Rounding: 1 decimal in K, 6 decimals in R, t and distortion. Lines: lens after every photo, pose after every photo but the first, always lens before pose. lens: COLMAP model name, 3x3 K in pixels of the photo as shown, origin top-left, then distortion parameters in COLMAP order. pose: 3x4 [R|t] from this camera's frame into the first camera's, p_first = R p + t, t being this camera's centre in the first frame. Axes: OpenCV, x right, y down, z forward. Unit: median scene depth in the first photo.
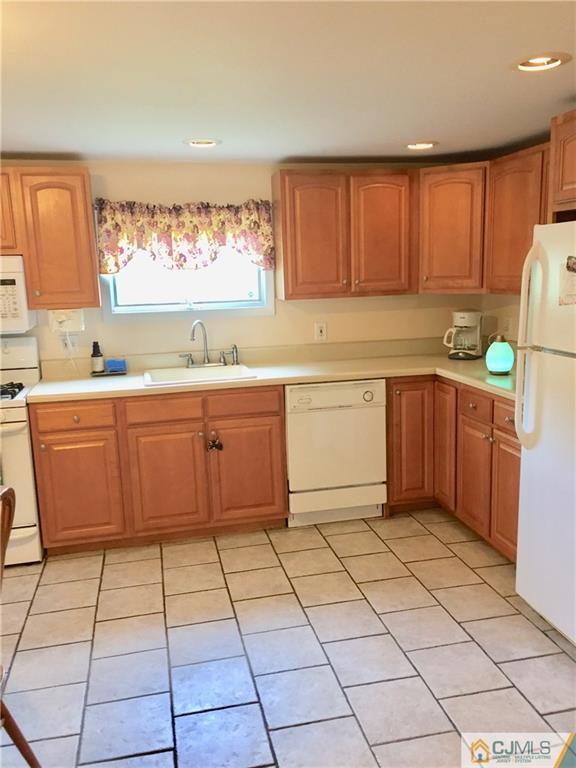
lens RADIAL K [[660.2, 0, 284.4], [0, 660.2, 385.4], [0, 0, 1]] dist [0.084571, -0.117192]
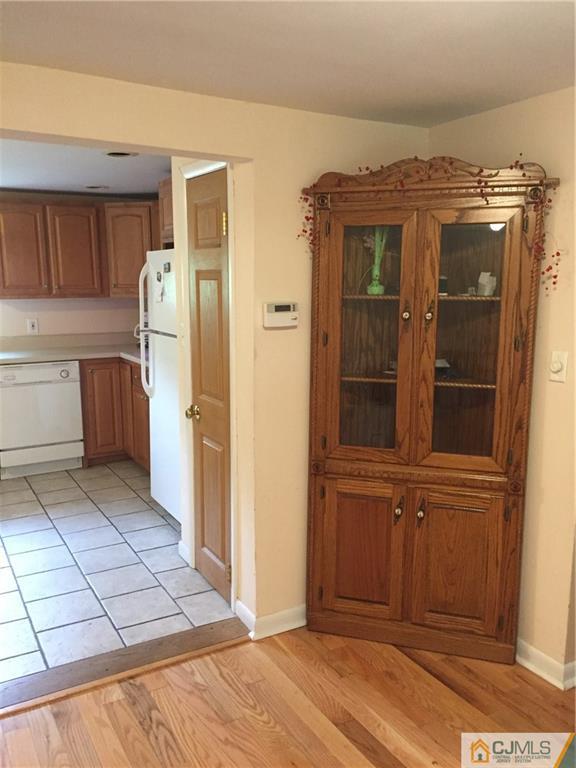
lens RADIAL K [[660.2, 0, 291.5], [0, 660.2, 384.8], [0, 0, 1]] dist [0.084571, -0.117192]
pose [[0.953313, -0.024548, 0.300985, 0.153934], [0.030057, 0.999455, -0.013685, 0.067901], [-0.300485, 0.022092, 0.953531, -0.380387]]
